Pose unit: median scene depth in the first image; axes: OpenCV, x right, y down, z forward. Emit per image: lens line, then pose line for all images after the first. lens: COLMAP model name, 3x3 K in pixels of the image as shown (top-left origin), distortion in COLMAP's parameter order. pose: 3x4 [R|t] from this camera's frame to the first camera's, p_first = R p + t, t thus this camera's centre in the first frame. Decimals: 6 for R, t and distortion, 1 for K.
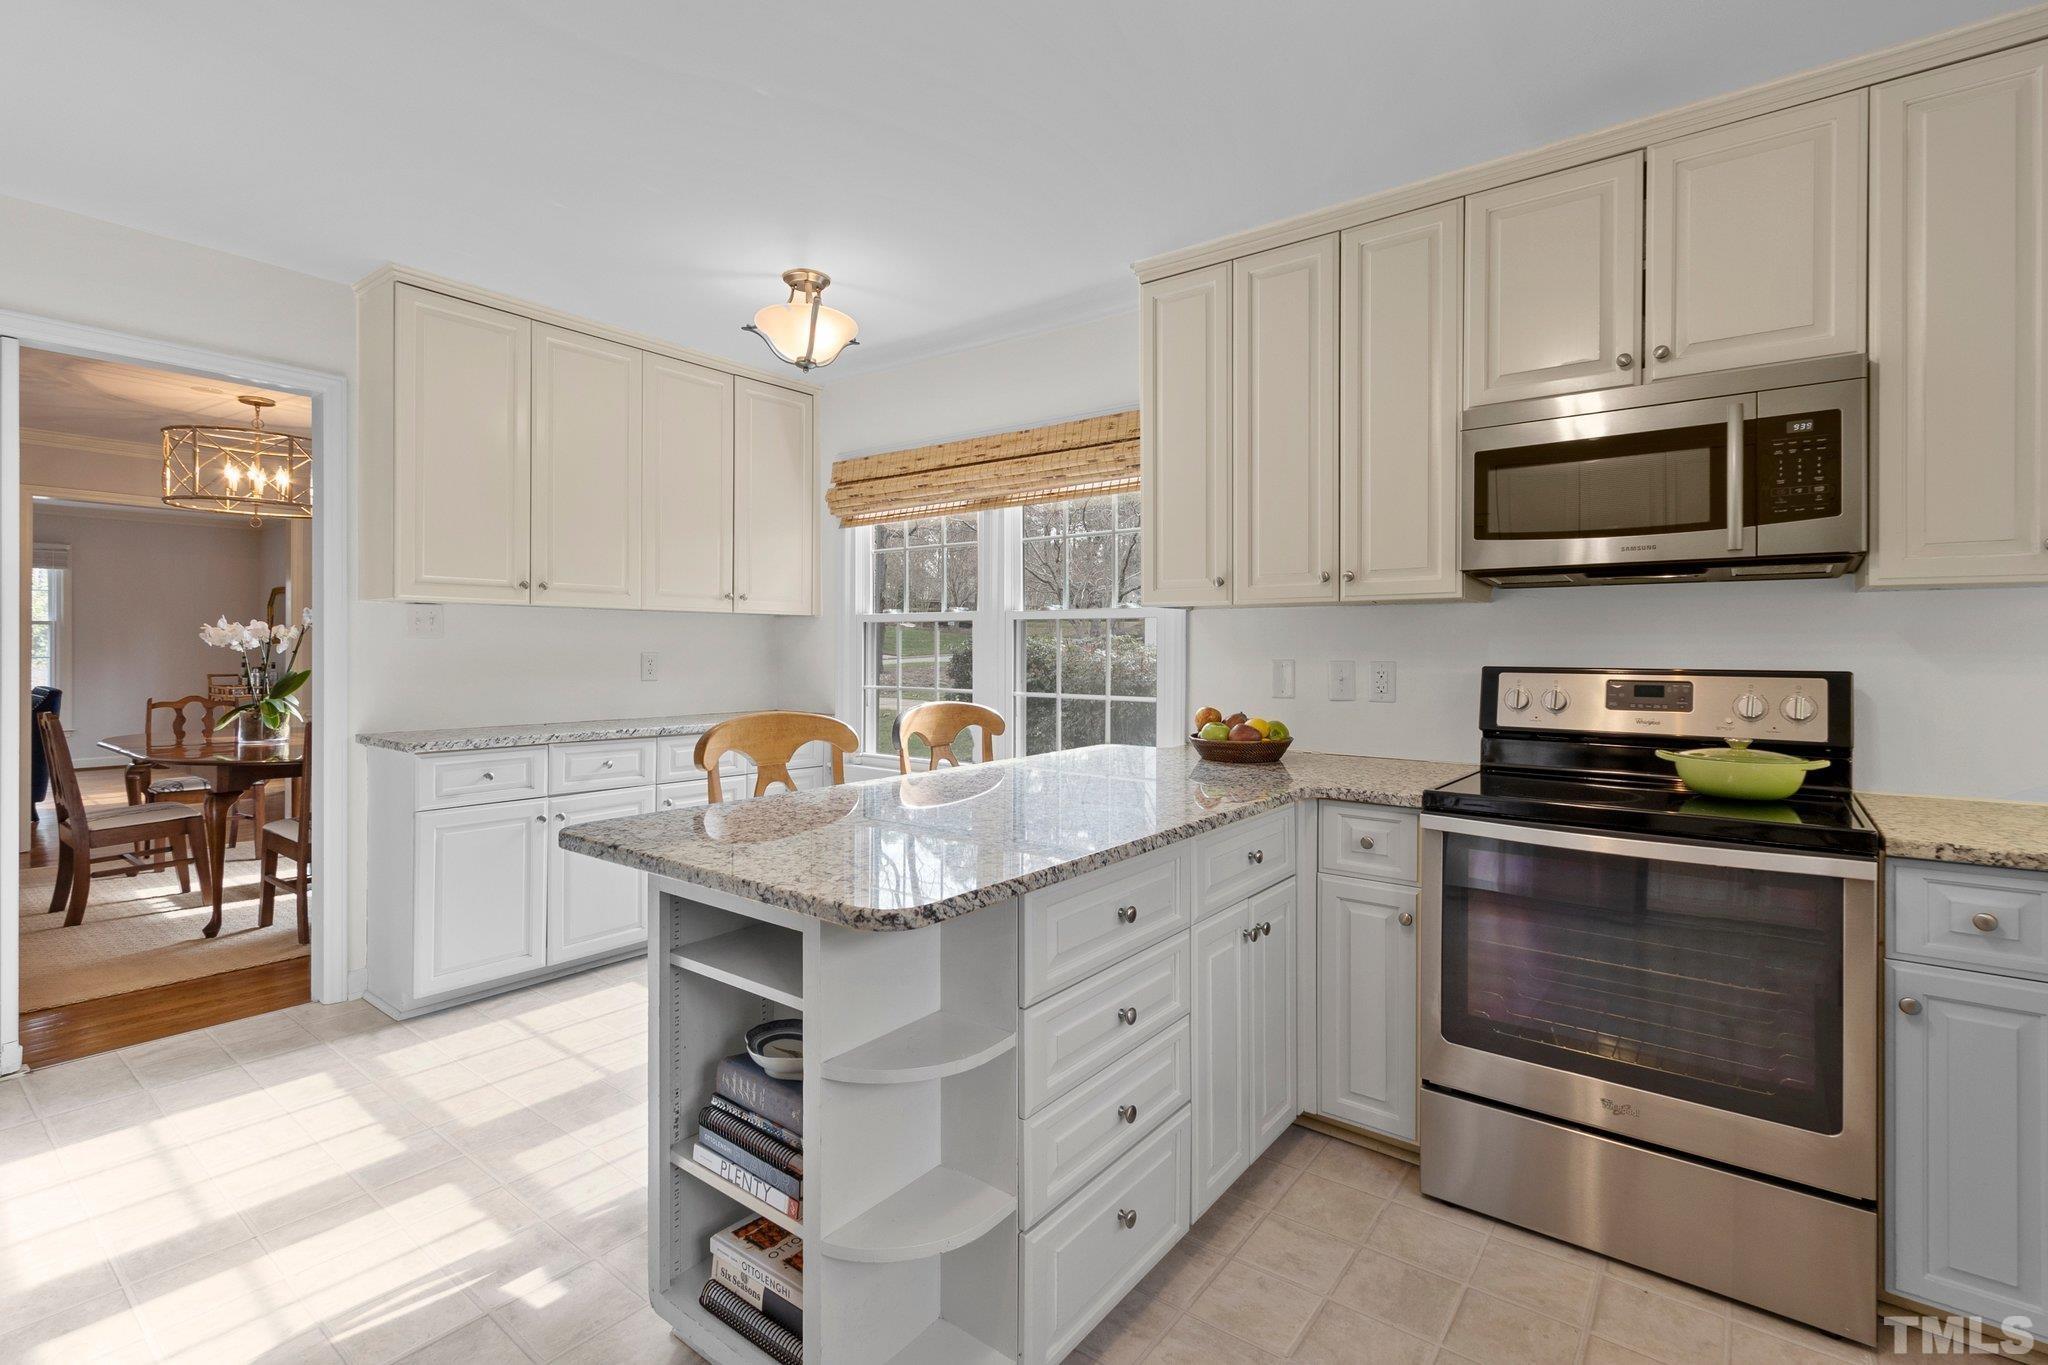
lens RADIAL K [[938.0, 0, 1037.1], [0, 938.0, 648.6], [0, 0, 1]] dist [0.011815, -0.000269]
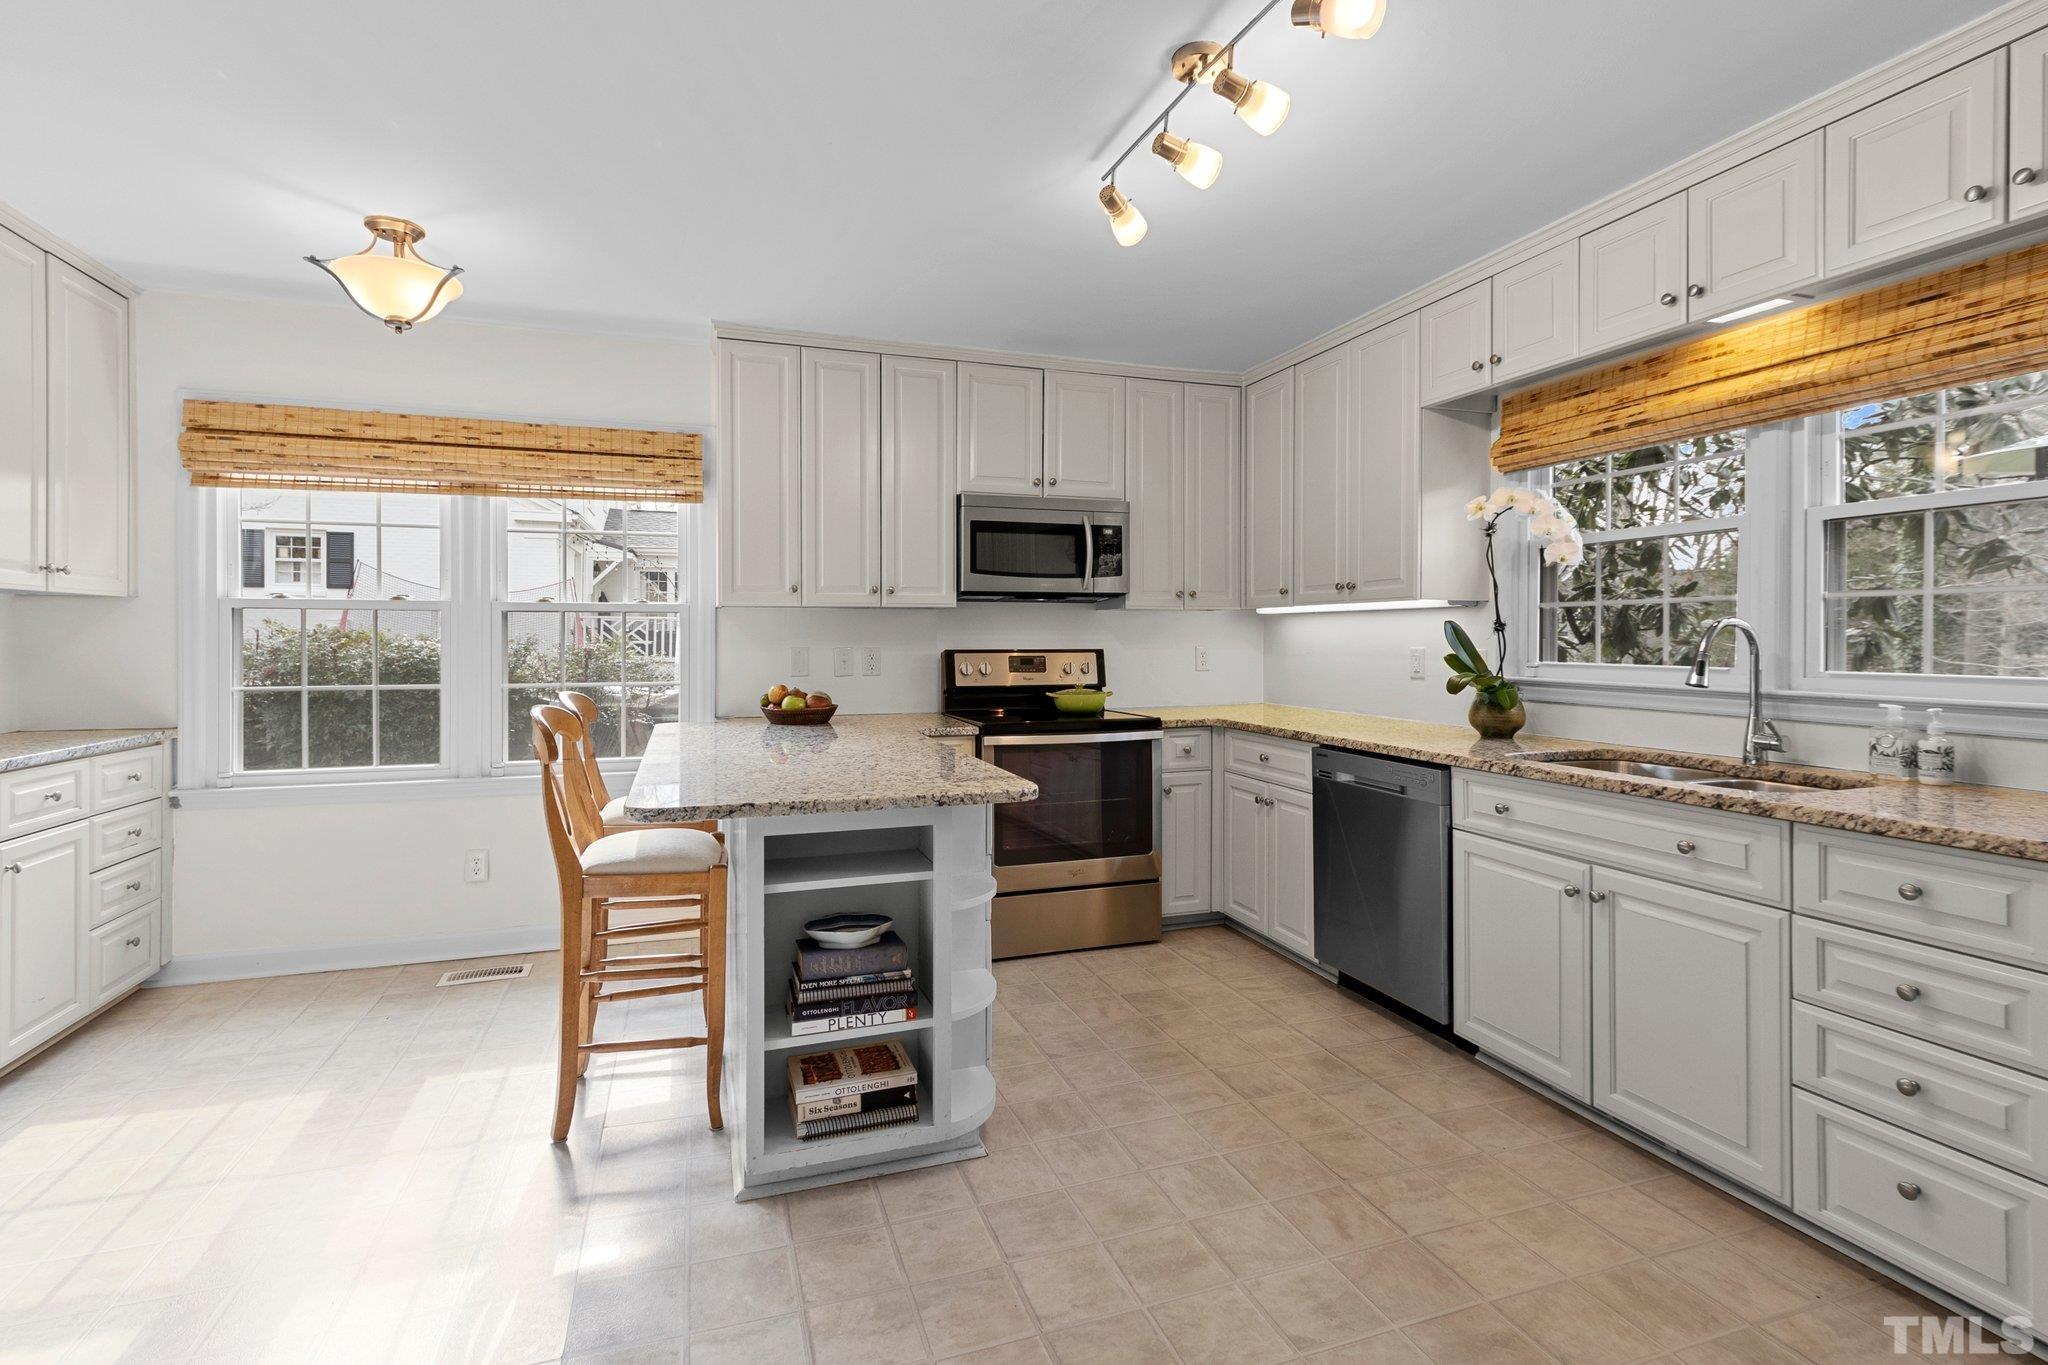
lens RADIAL K [[938.0, 0, 1004.3], [0, 938.0, 639.9], [0, 0, 1]] dist [0.011815, -0.000269]
pose [[0.562547, -0.005880, 0.826745, -0.807459], [0.003223, 0.999983, 0.004919, -0.005439], [-0.826759, -0.000102, 0.562556, 0.019297]]
